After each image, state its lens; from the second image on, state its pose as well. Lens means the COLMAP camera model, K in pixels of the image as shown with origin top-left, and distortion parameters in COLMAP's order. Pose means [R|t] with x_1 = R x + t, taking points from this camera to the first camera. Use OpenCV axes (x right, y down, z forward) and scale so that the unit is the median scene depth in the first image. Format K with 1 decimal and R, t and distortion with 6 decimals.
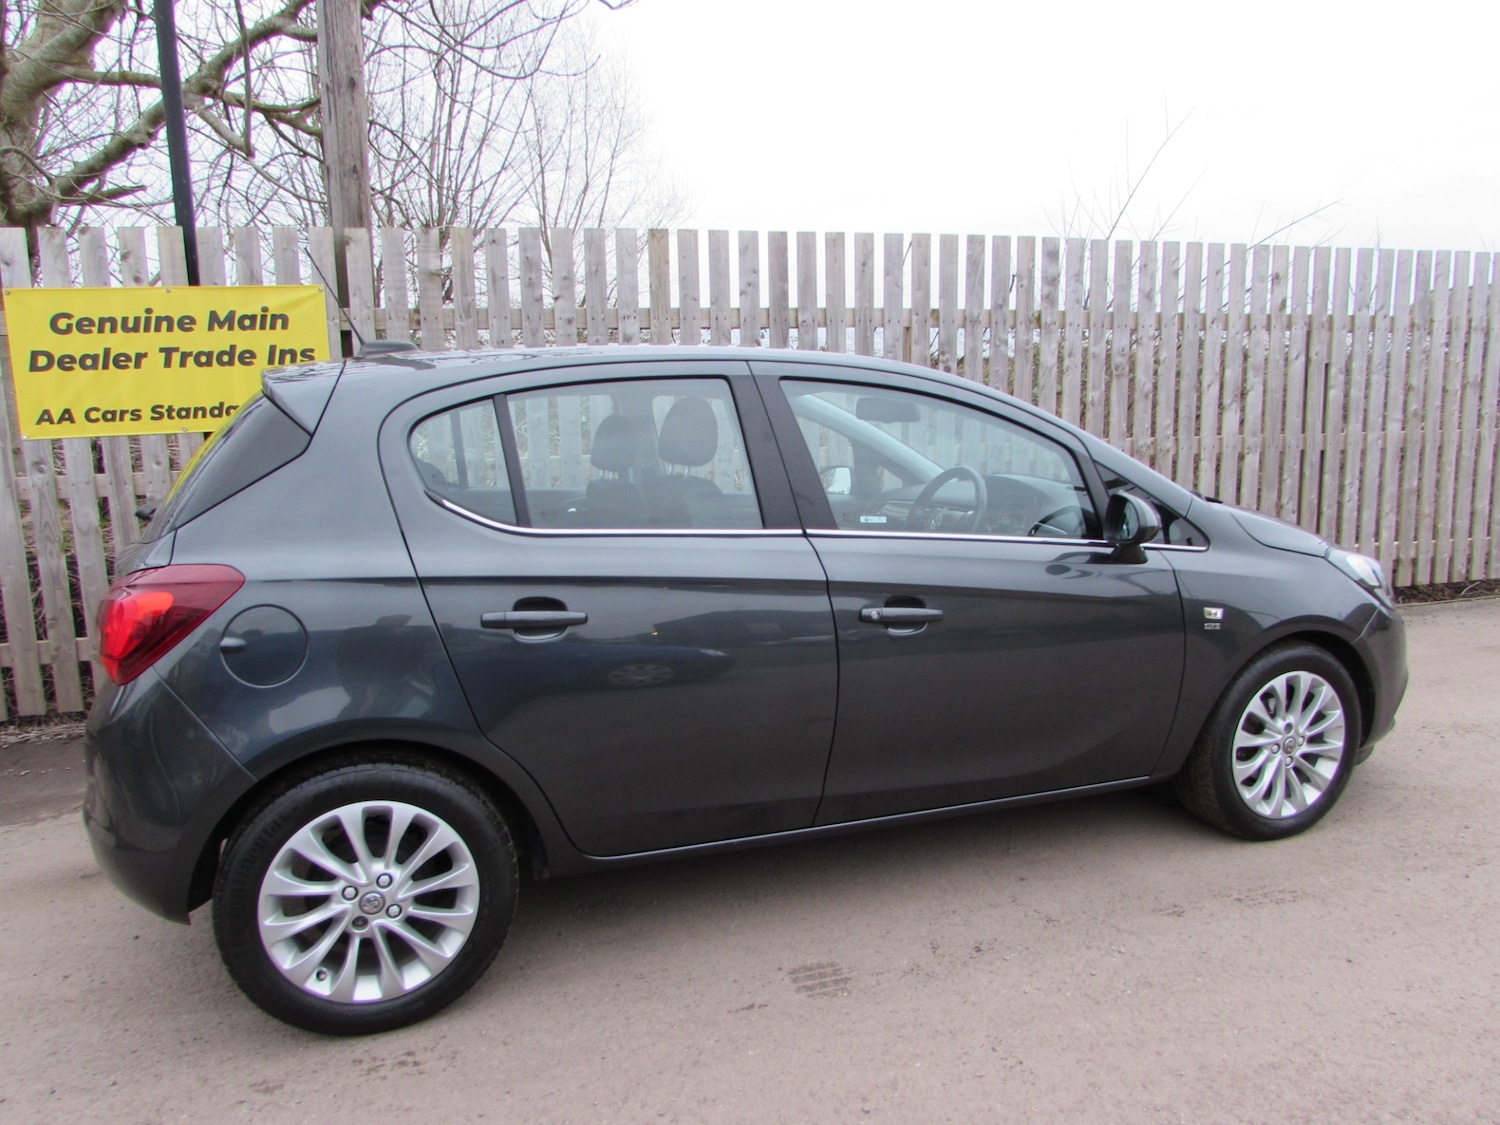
lens RADIAL K [[1063.8, 0, 752.3], [0, 1063.8, 569.1], [0, 0, 1]] dist [-0.042941, 0.023655]
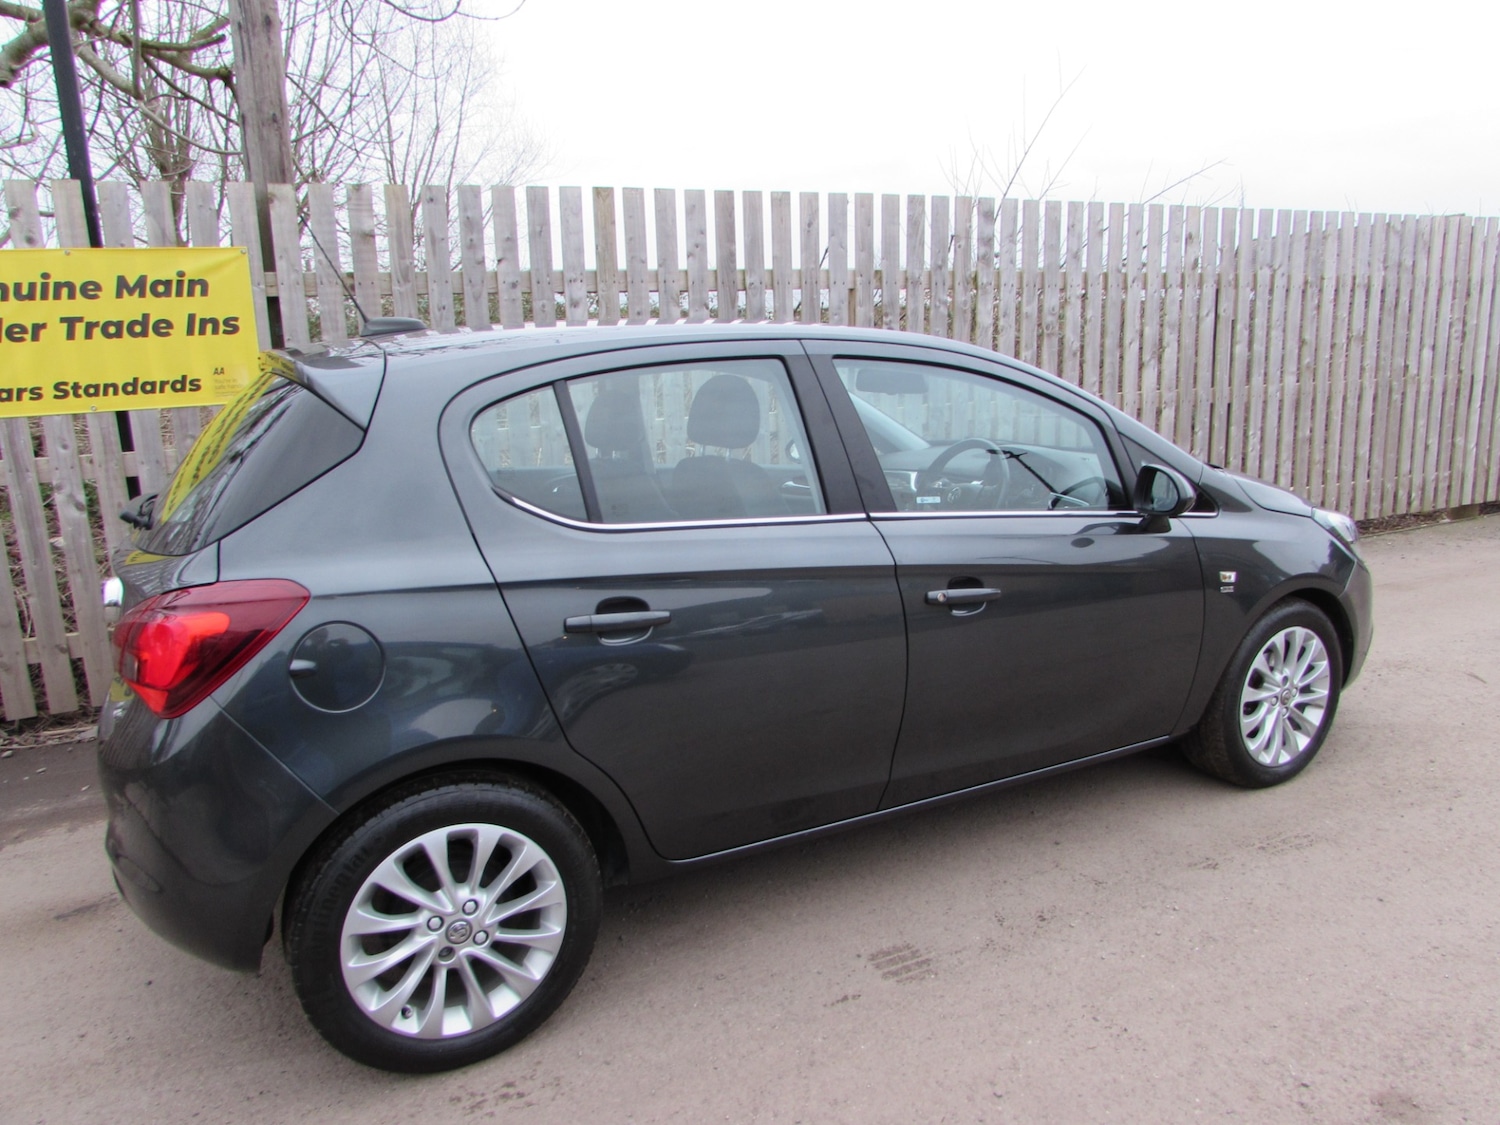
lens RADIAL K [[1063.8, 0, 756.8], [0, 1063.8, 564.7], [0, 0, 1]] dist [-0.042941, 0.023655]
pose [[0.989393, -0.039125, 0.139895, -0.110335], [0.033131, 0.998441, 0.044920, -0.021186], [-0.141434, -0.039808, 0.989147, 0.025144]]
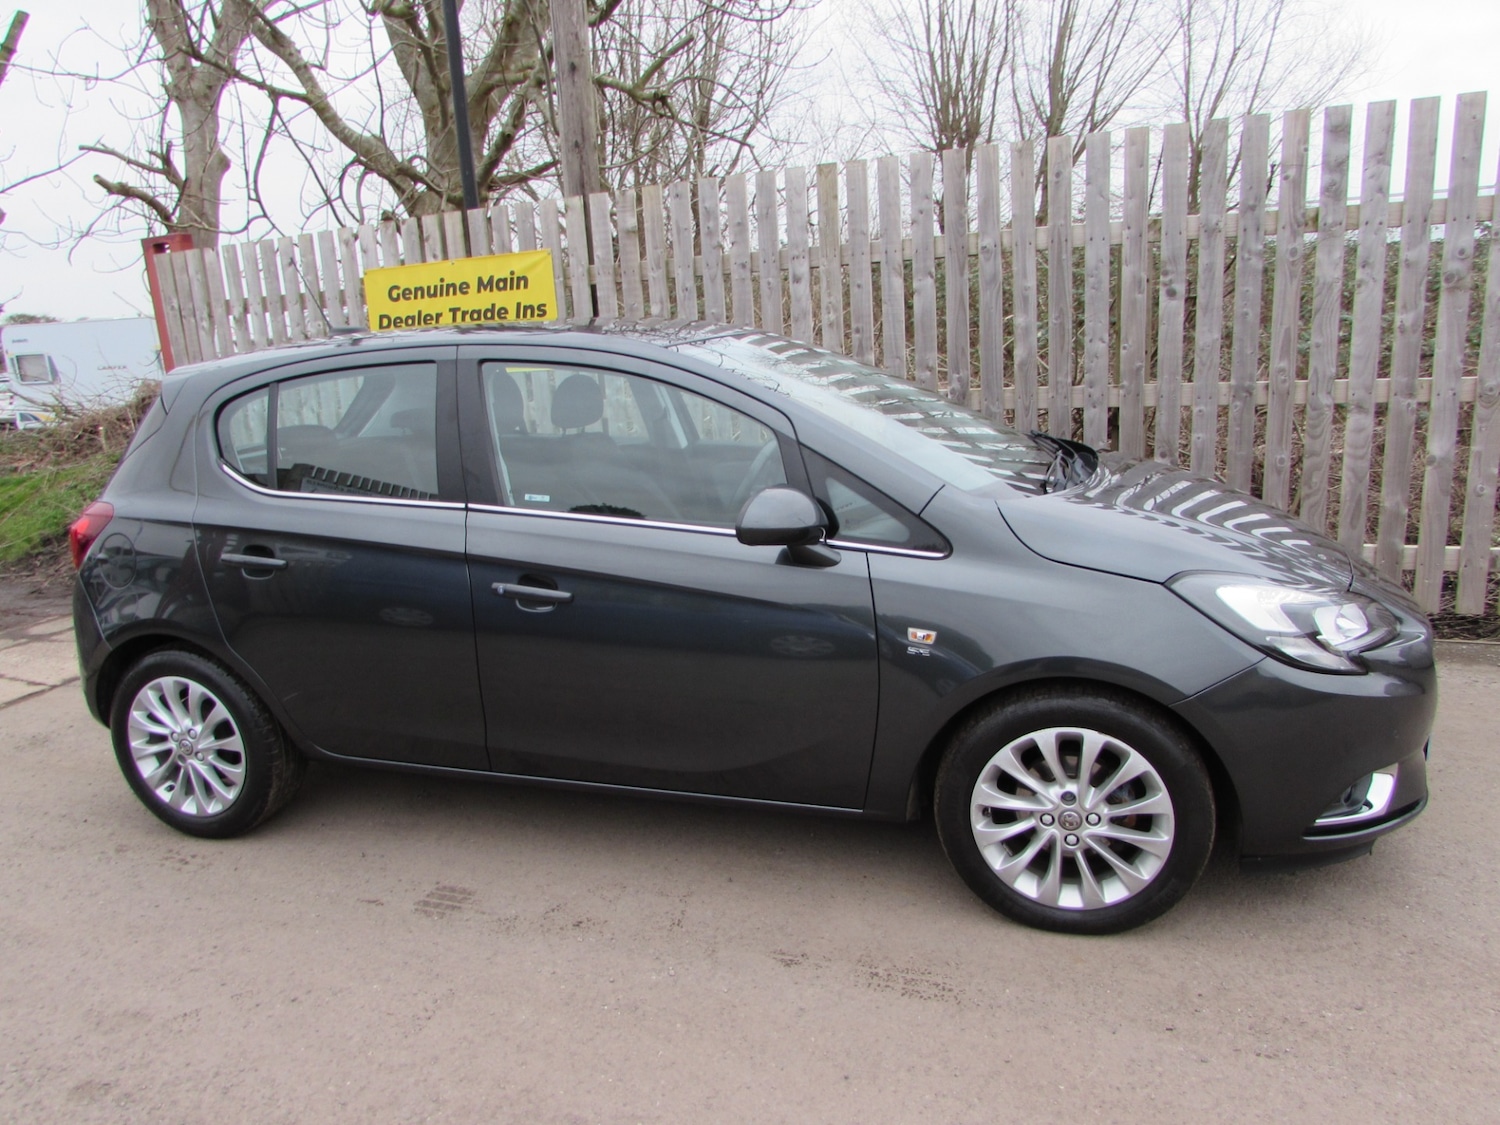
lens RADIAL K [[1063.8, 0, 748.3], [0, 1063.8, 566.1], [0, 0, 1]] dist [-0.042941, 0.023655]
pose [[0.792390, 0.113071, -0.599444, 0.539324], [-0.056181, 0.992022, 0.112857, -0.064660], [0.607423, -0.055750, 0.792420, 0.178327]]
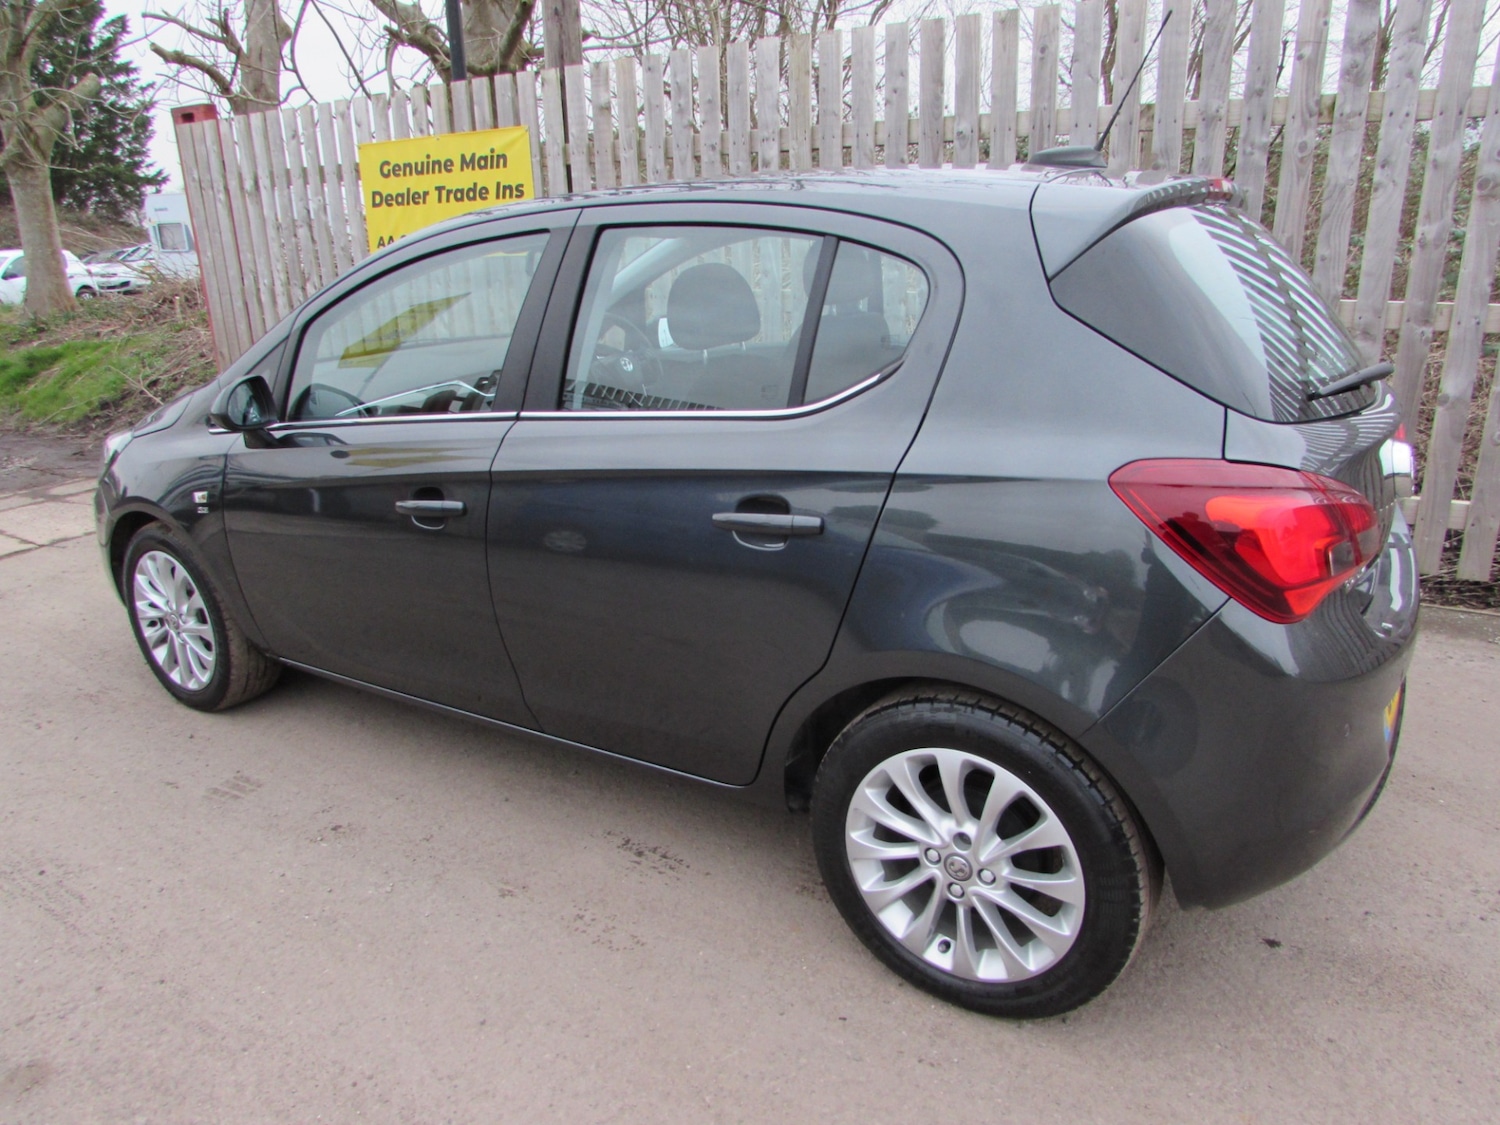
lens RADIAL K [[1063.8, 0, 753.4], [0, 1063.8, 567.6], [0, 0, 1]] dist [-0.042941, 0.023655]
pose [[0.700770, 0.226268, -0.676553, 0.655778], [-0.101965, 0.970399, 0.218928, -0.084318], [0.706063, -0.084433, 0.703098, 0.346225]]
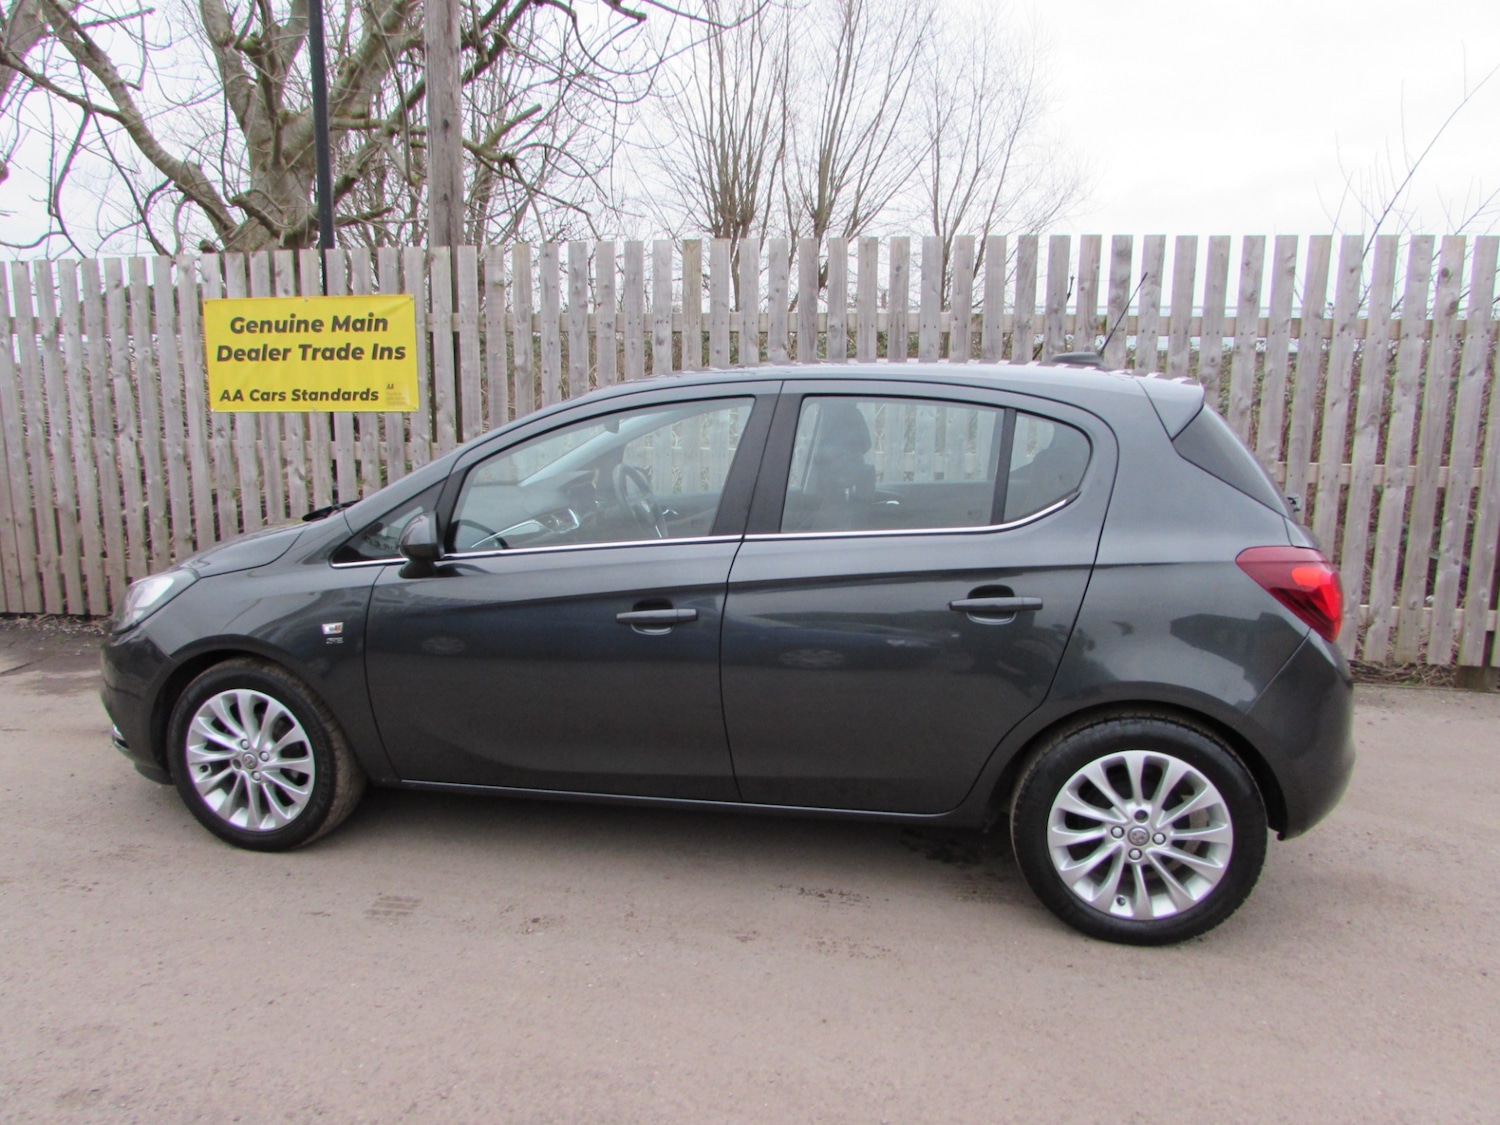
lens RADIAL K [[1063.8, 0, 749.3], [0, 1063.8, 567.5], [0, 0, 1]] dist [-0.042941, 0.023655]
pose [[0.909843, 0.100574, -0.402581, 0.480001], [-0.094349, 0.994912, 0.035321, -0.037776], [0.404085, 0.005846, 0.914703, 0.048266]]
